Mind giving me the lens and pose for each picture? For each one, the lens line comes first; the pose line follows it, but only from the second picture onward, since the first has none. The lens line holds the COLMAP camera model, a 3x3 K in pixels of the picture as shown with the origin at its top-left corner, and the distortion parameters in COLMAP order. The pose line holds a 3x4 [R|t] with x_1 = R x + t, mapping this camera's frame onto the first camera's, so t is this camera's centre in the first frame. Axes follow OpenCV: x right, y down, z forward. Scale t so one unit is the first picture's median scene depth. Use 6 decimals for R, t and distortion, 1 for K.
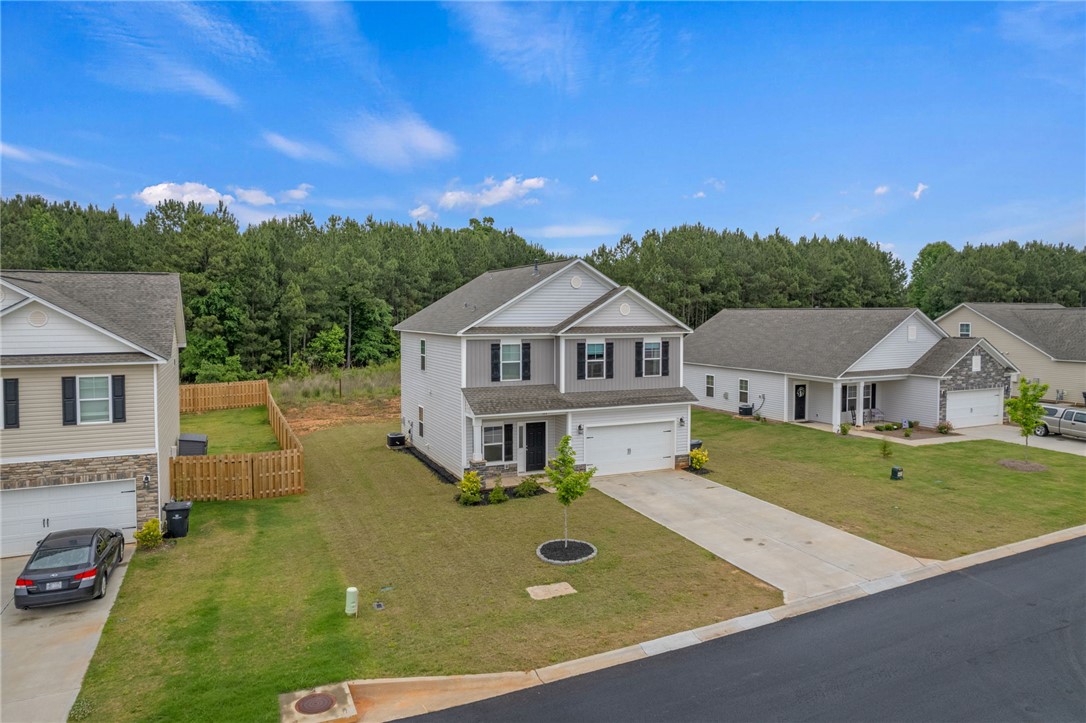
lens RADIAL K [[699.6, 0, 543.0], [0, 699.6, 361.5], [0, 0, 1]] dist [-0.065882, 0.062411]
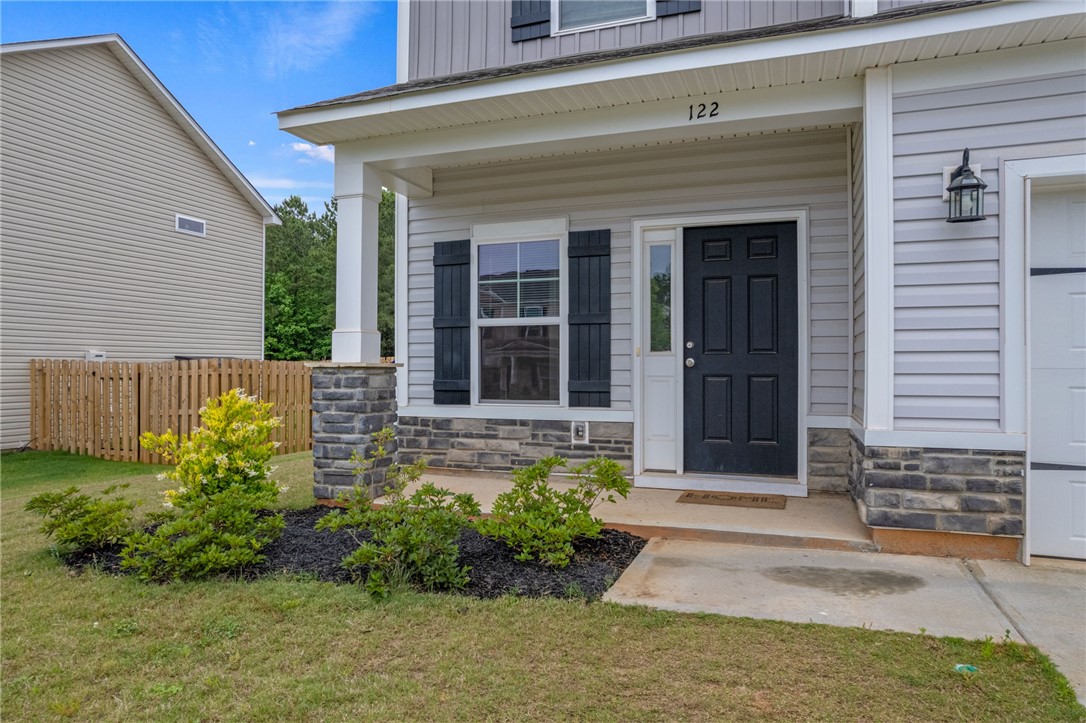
lens RADIAL K [[699.6, 0, 543.0], [0, 699.6, 361.5], [0, 0, 1]] dist [-0.065882, 0.062411]
pose [[0.718353, -0.003039, -0.695672, 0.072298], [-0.047941, 0.997397, -0.053860, 0.116373], [0.694025, 0.072042, 0.716338, 0.692925]]
